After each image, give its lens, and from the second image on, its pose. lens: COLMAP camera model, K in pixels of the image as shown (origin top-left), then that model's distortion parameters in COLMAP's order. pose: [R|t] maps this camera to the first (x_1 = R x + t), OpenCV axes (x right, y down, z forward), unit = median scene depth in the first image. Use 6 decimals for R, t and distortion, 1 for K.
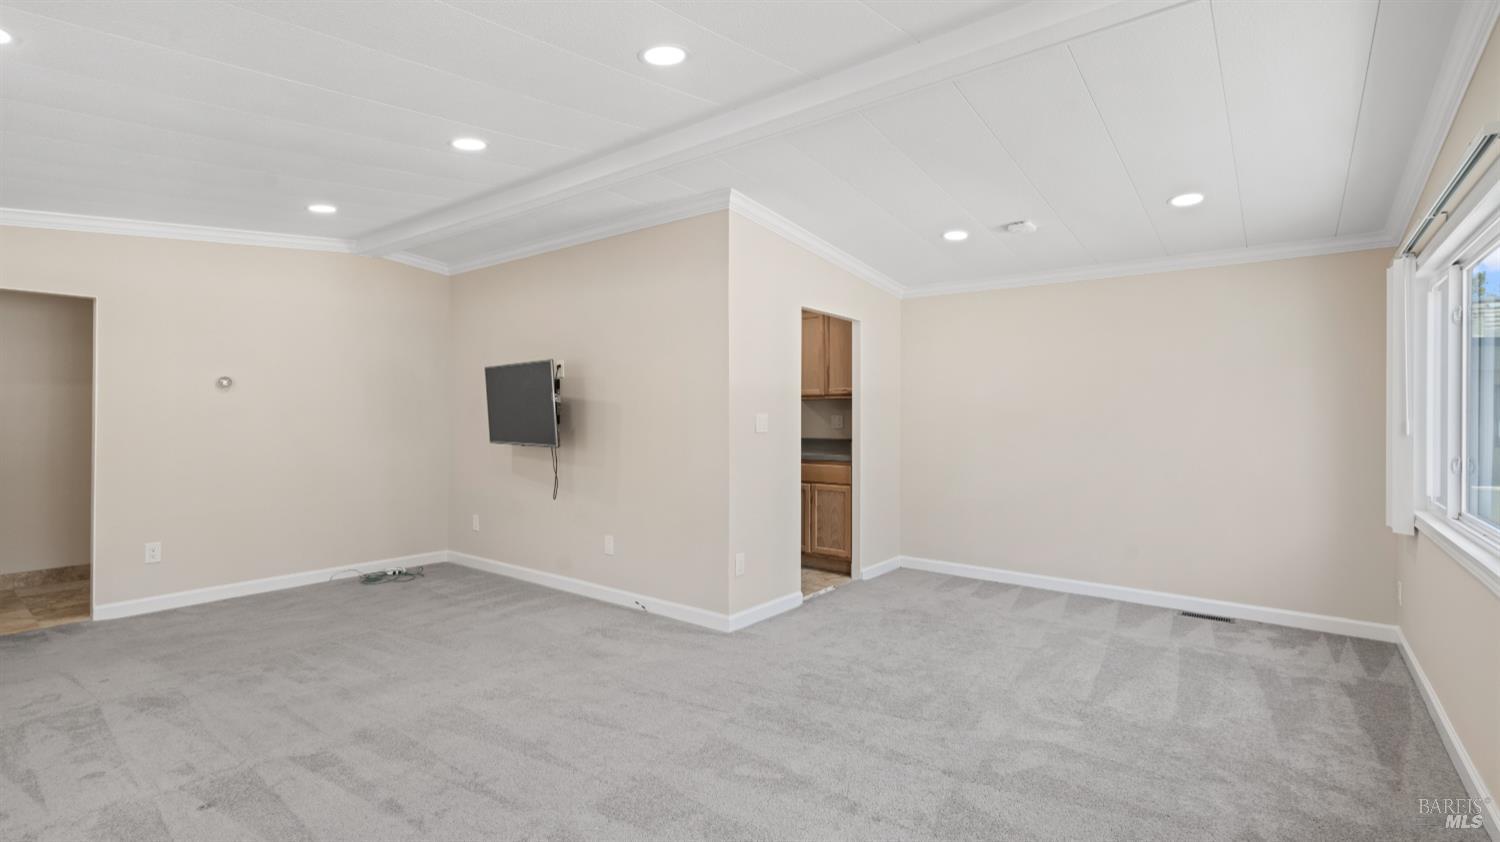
lens RADIAL K [[692.5, 0, 752.2], [0, 692.5, 409.7], [0, 0, 1]] dist [-0.002603, 0.001058]
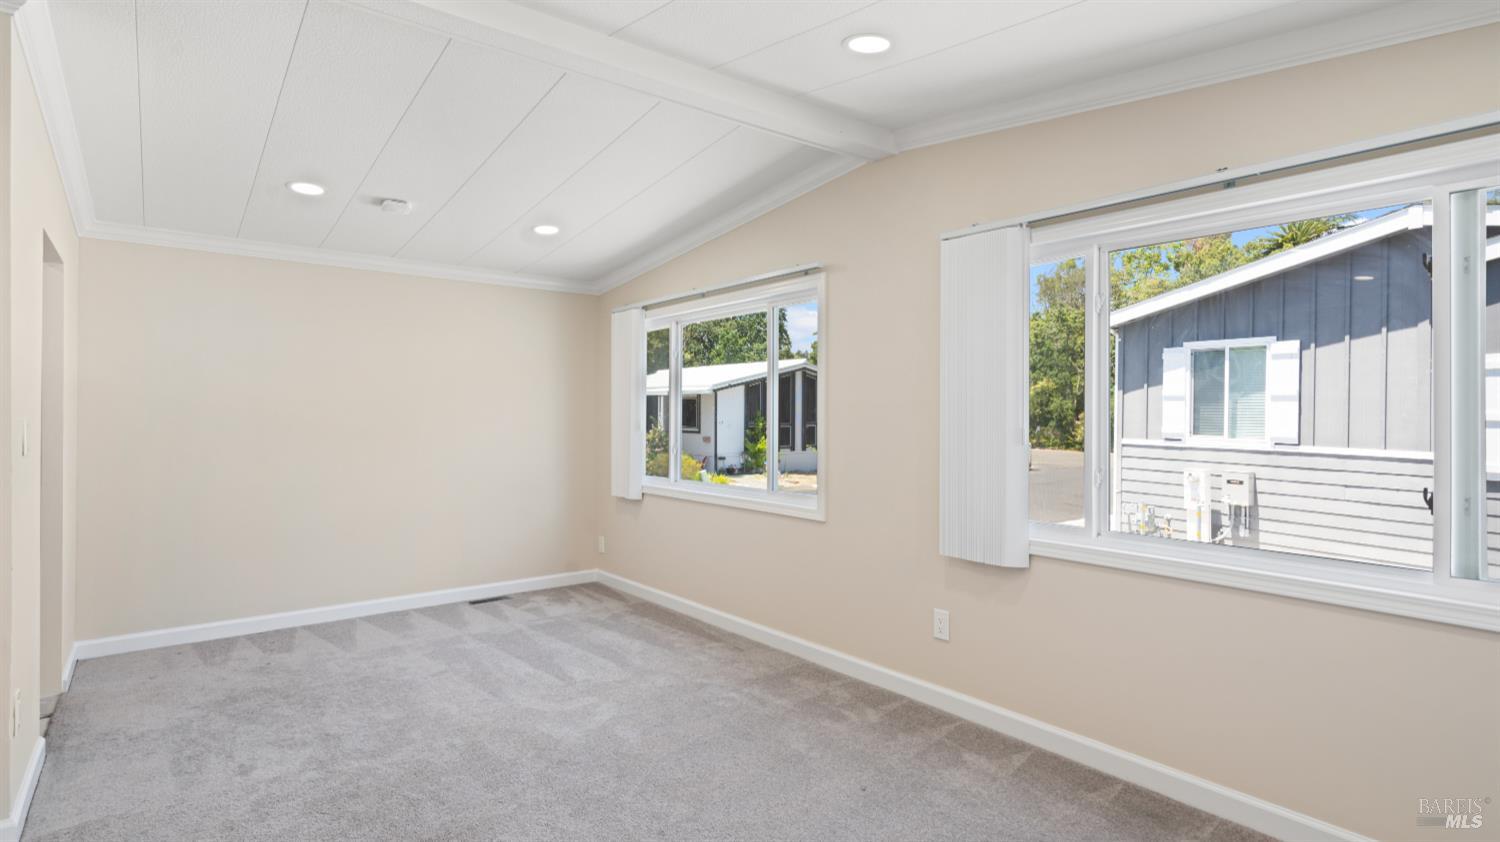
lens RADIAL K [[752.3, 0, 750.0], [0, 752.3, 421.0], [0, 0, 1]] dist [0.000861, 0.000383]
pose [[0.222269, -0.011001, 0.974923, -0.532885], [-0.003525, 0.999921, 0.012087, -0.004519], [-0.974979, -0.006123, 0.222213, 0.411860]]
